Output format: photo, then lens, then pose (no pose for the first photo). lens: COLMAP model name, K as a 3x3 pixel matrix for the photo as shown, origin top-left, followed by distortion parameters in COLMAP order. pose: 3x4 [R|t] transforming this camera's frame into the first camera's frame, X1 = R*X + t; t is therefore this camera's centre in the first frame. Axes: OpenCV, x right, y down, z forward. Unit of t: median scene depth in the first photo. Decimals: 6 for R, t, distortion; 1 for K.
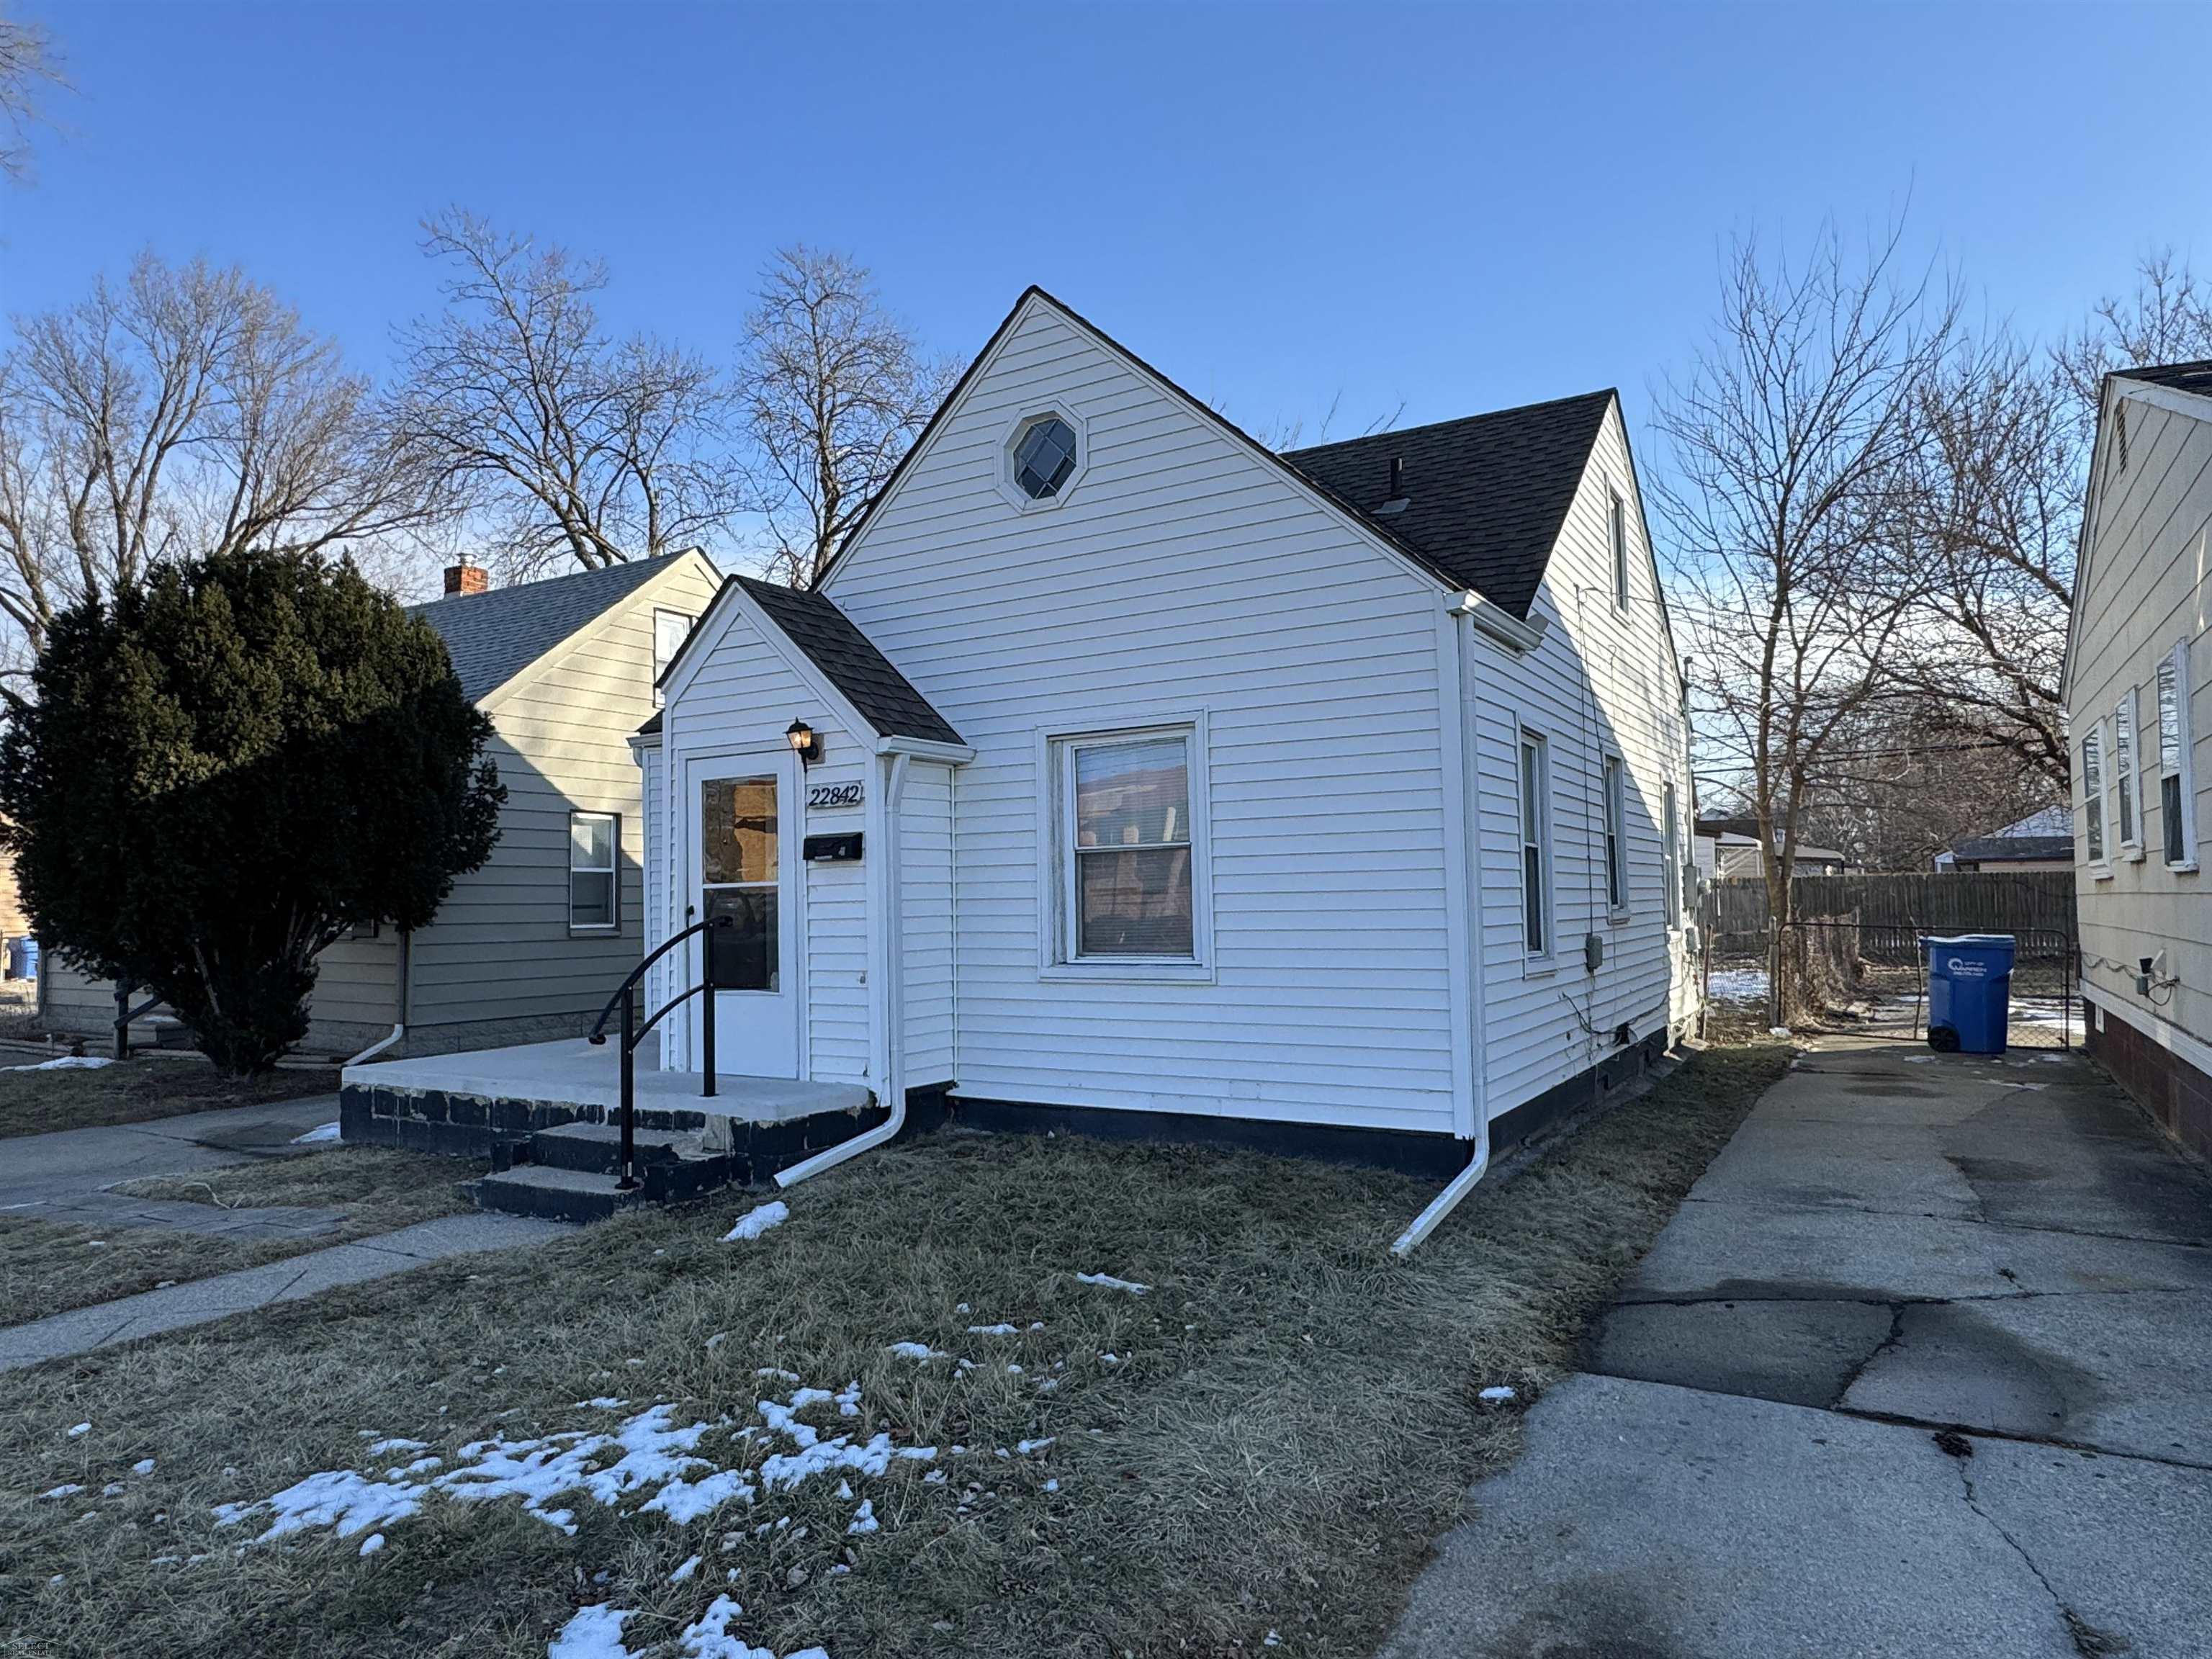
lens RADIAL K [[1365.9, 0, 1117.3], [0, 1365.9, 834.2], [0, 0, 1]] dist [-0.002192, 0.004310]
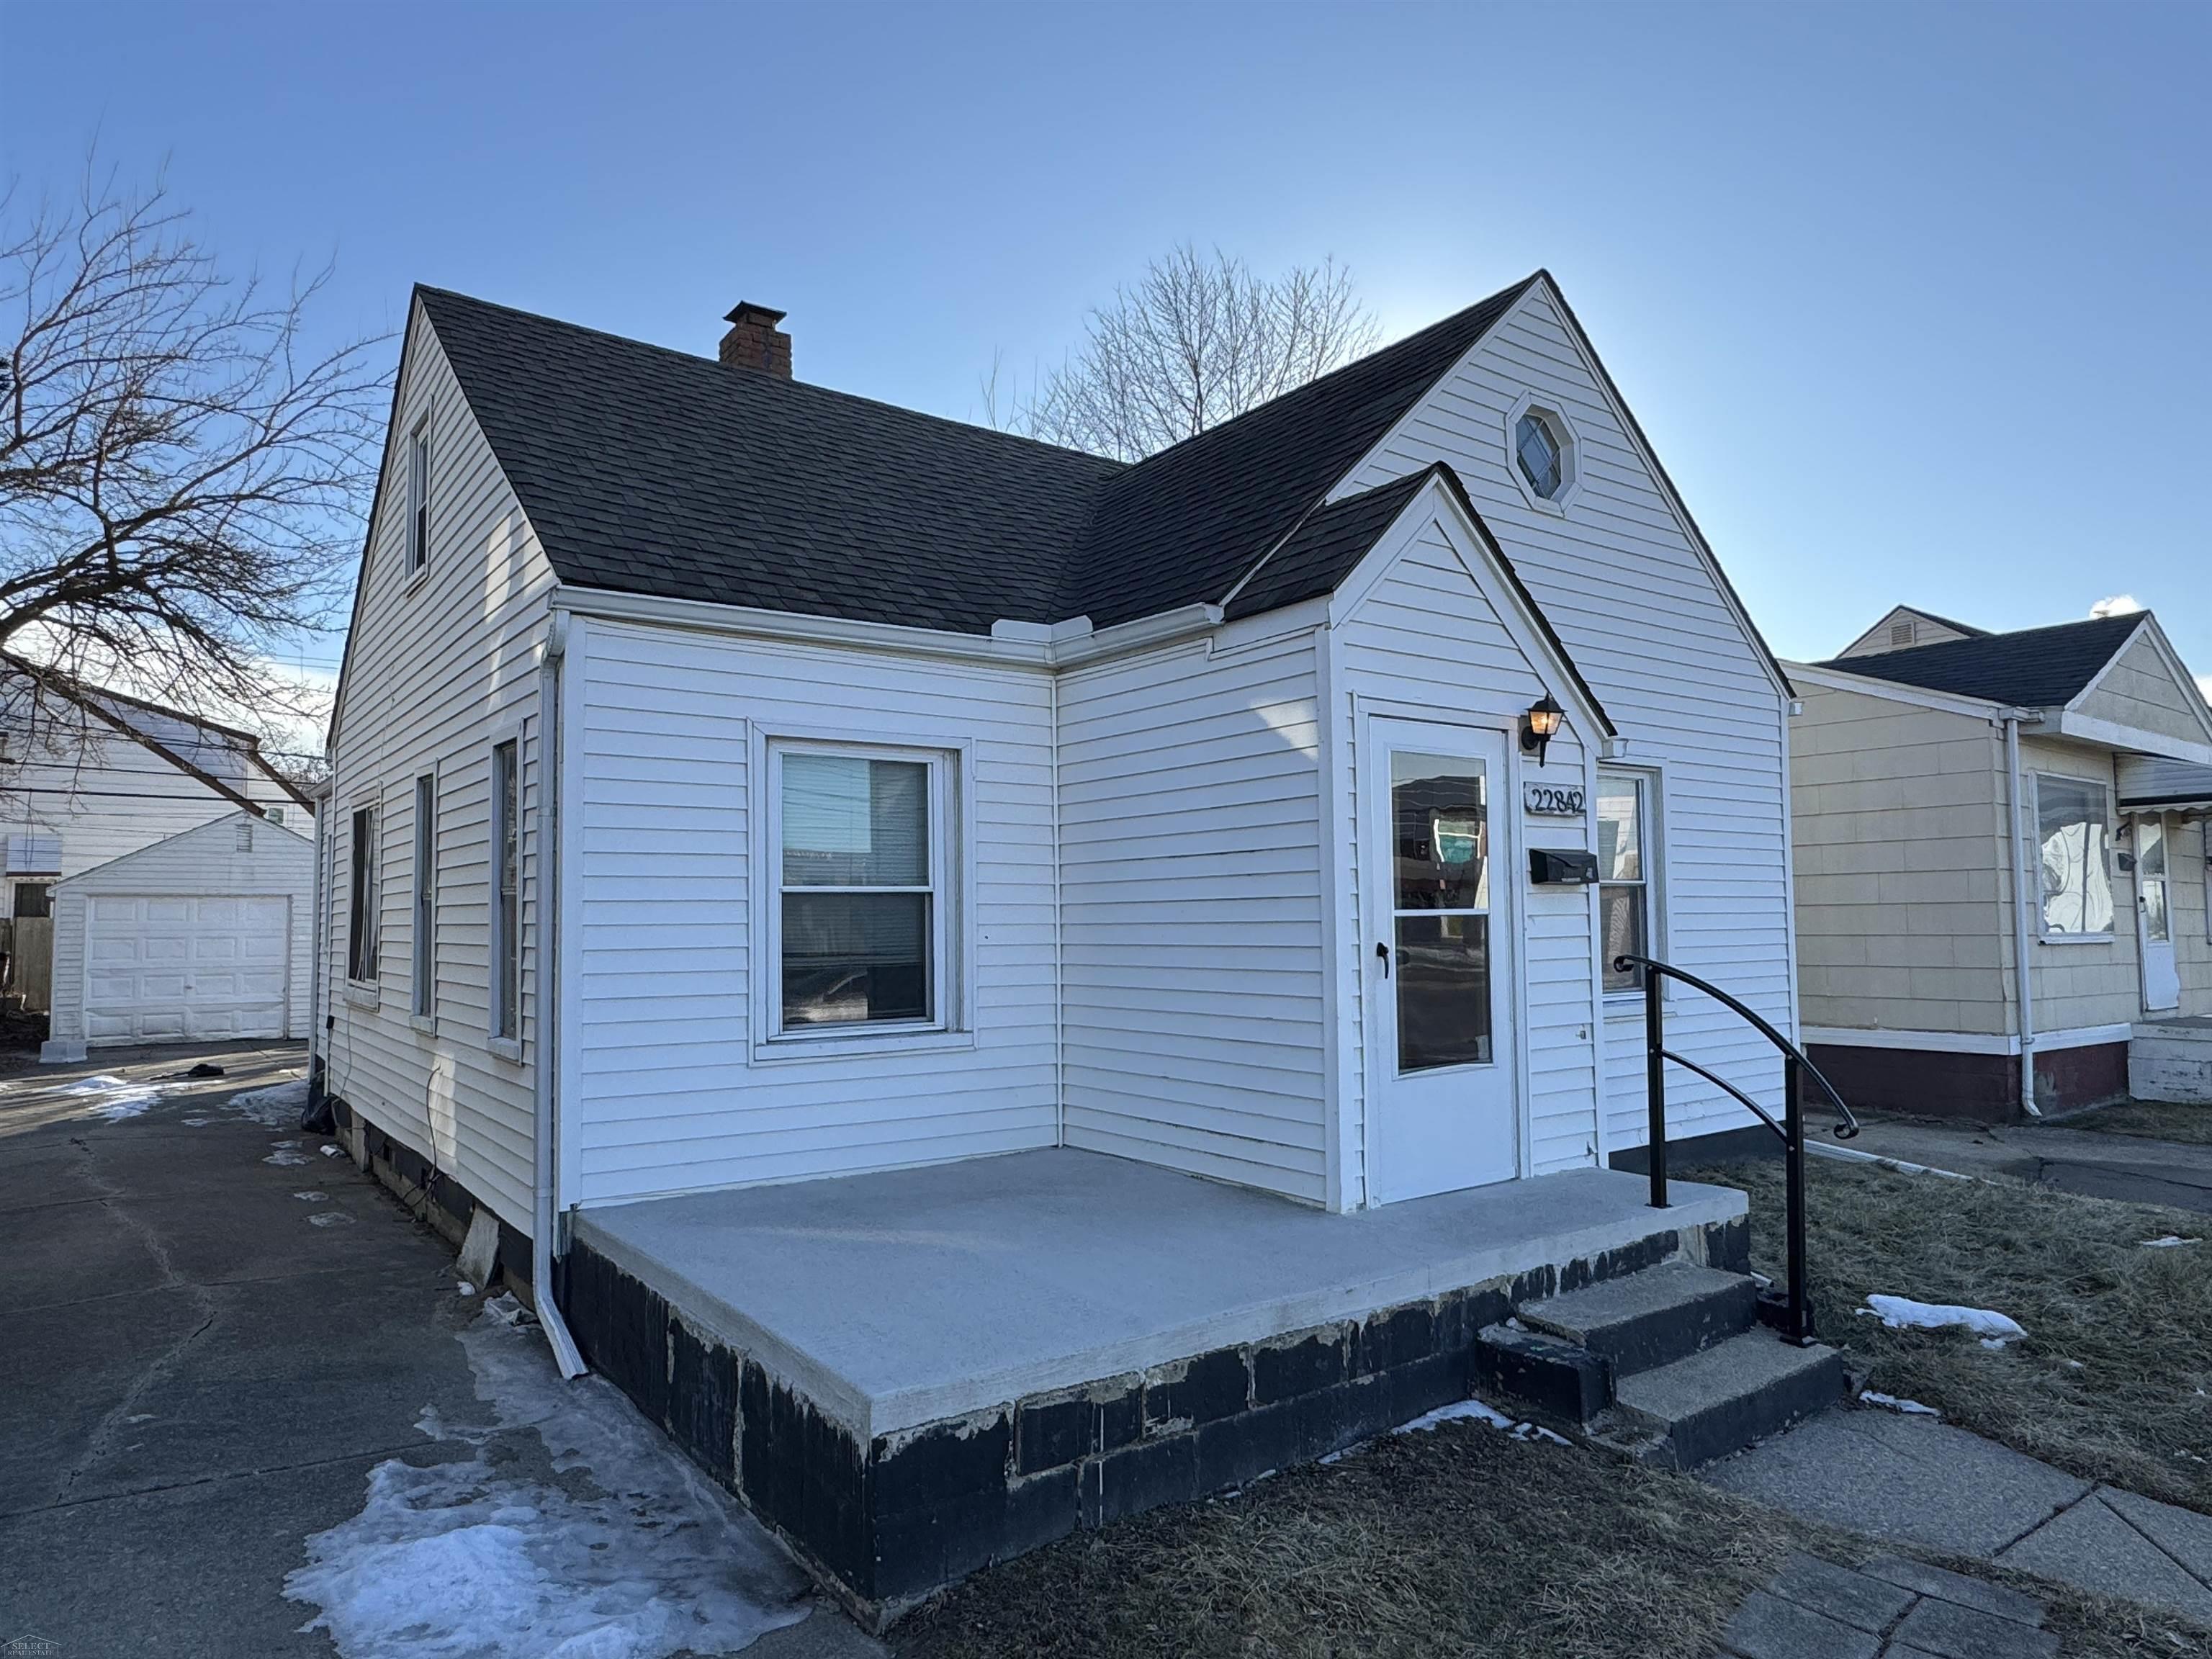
lens RADIAL K [[1365.9, 0, 1102.2], [0, 1365.9, 832.1], [0, 0, 1]] dist [-0.002192, 0.004310]
pose [[0.386650, 0.074886, 0.919181, -1.019880], [-0.042874, 0.997080, -0.063198, 0.049871], [-0.921229, -0.014973, 0.388732, 0.931136]]
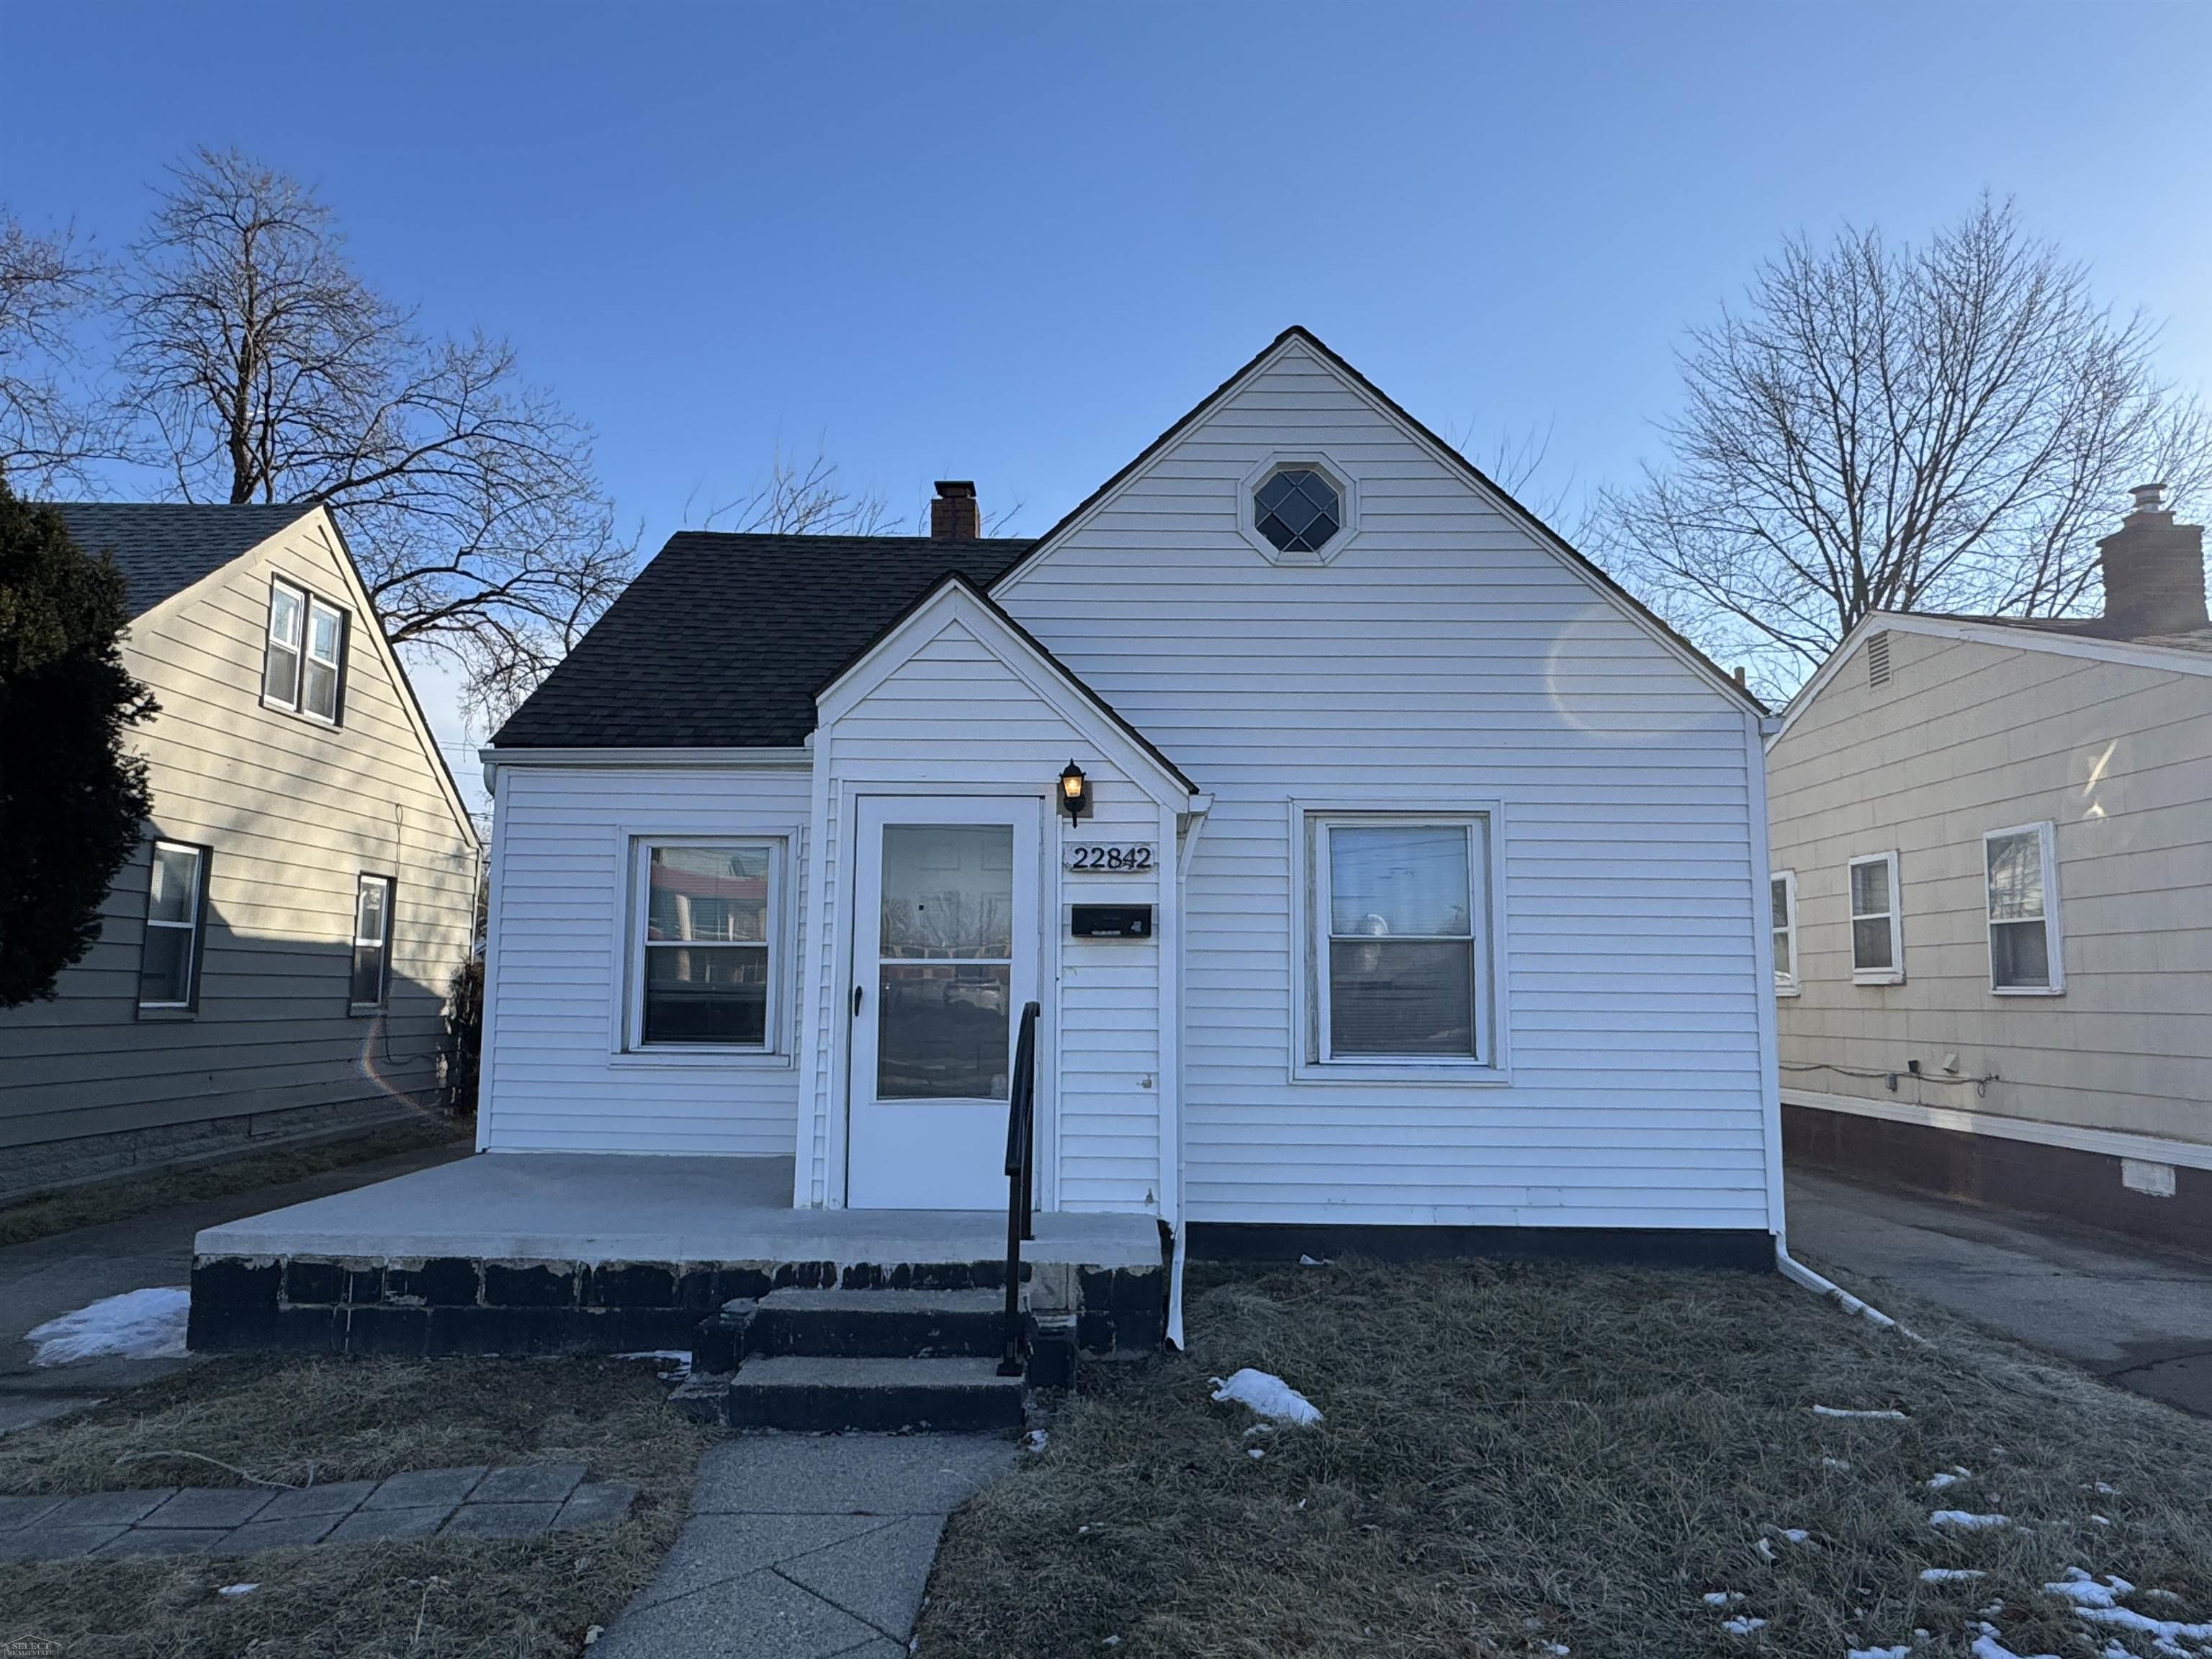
lens RADIAL K [[1365.9, 0, 1113.9], [0, 1365.9, 827.5], [0, 0, 1]] dist [-0.002192, 0.004310]
pose [[0.861324, 0.087466, 0.500471, -0.617594], [-0.050893, 0.994969, -0.086300, 0.024448], [-0.505501, 0.048862, 0.861441, 0.285680]]
